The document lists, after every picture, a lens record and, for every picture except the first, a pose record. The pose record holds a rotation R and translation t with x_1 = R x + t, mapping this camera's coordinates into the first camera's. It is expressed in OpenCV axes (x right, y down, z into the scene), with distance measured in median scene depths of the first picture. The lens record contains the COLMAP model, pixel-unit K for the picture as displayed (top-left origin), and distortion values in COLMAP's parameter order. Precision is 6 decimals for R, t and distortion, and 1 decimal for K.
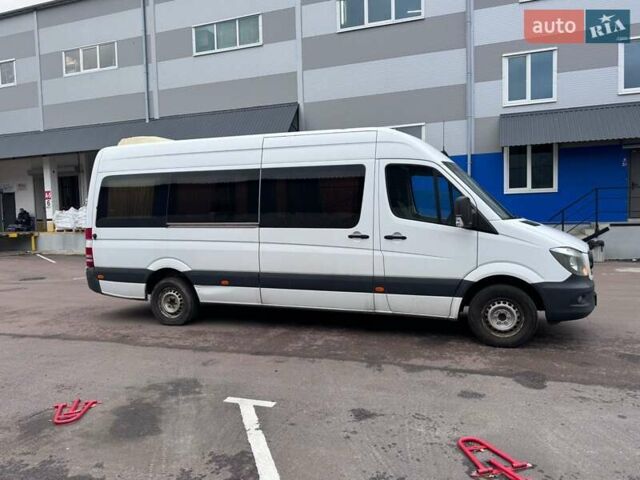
lens RADIAL K [[495.9, 0, 320.6], [0, 495.9, 239.2], [0, 0, 1]] dist [0.051841, -0.055585]
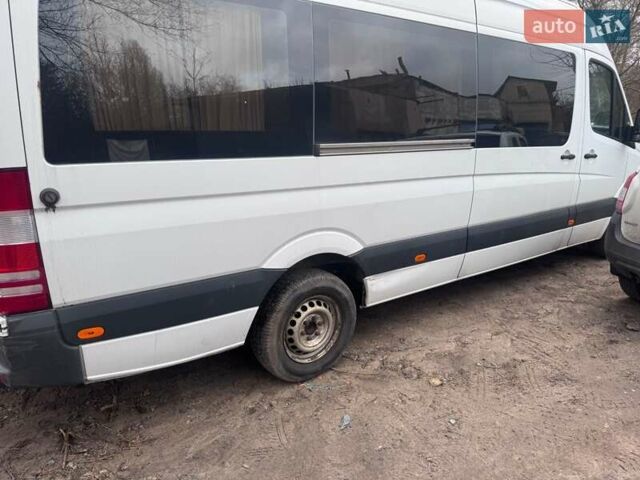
lens RADIAL K [[450.5, 0, 314.2], [0, 450.5, 243.6], [0, 0, 1]] dist [0.006406, -0.007261]
pose [[0.563631, -0.200733, 0.801265, -0.697876], [0.024496, 0.973659, 0.226690, -0.041176], [-0.825663, -0.108142, 0.553702, 0.918345]]
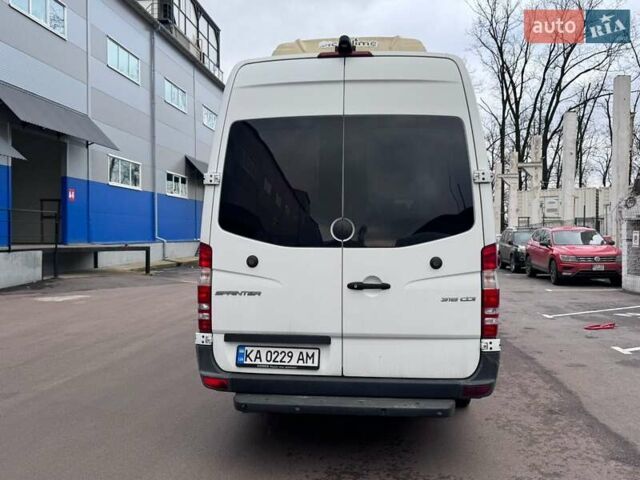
lens RADIAL K [[590.5, 0, 322.1], [0, 590.5, 238.5], [0, 0, 1]] dist [0.029024, 0.000000]
pose [[-0.255357, 0.017974, 0.966680, -1.122280], [0.052218, 0.998624, -0.004774, -0.037465], [-0.965436, 0.049259, -0.255944, 1.569331]]
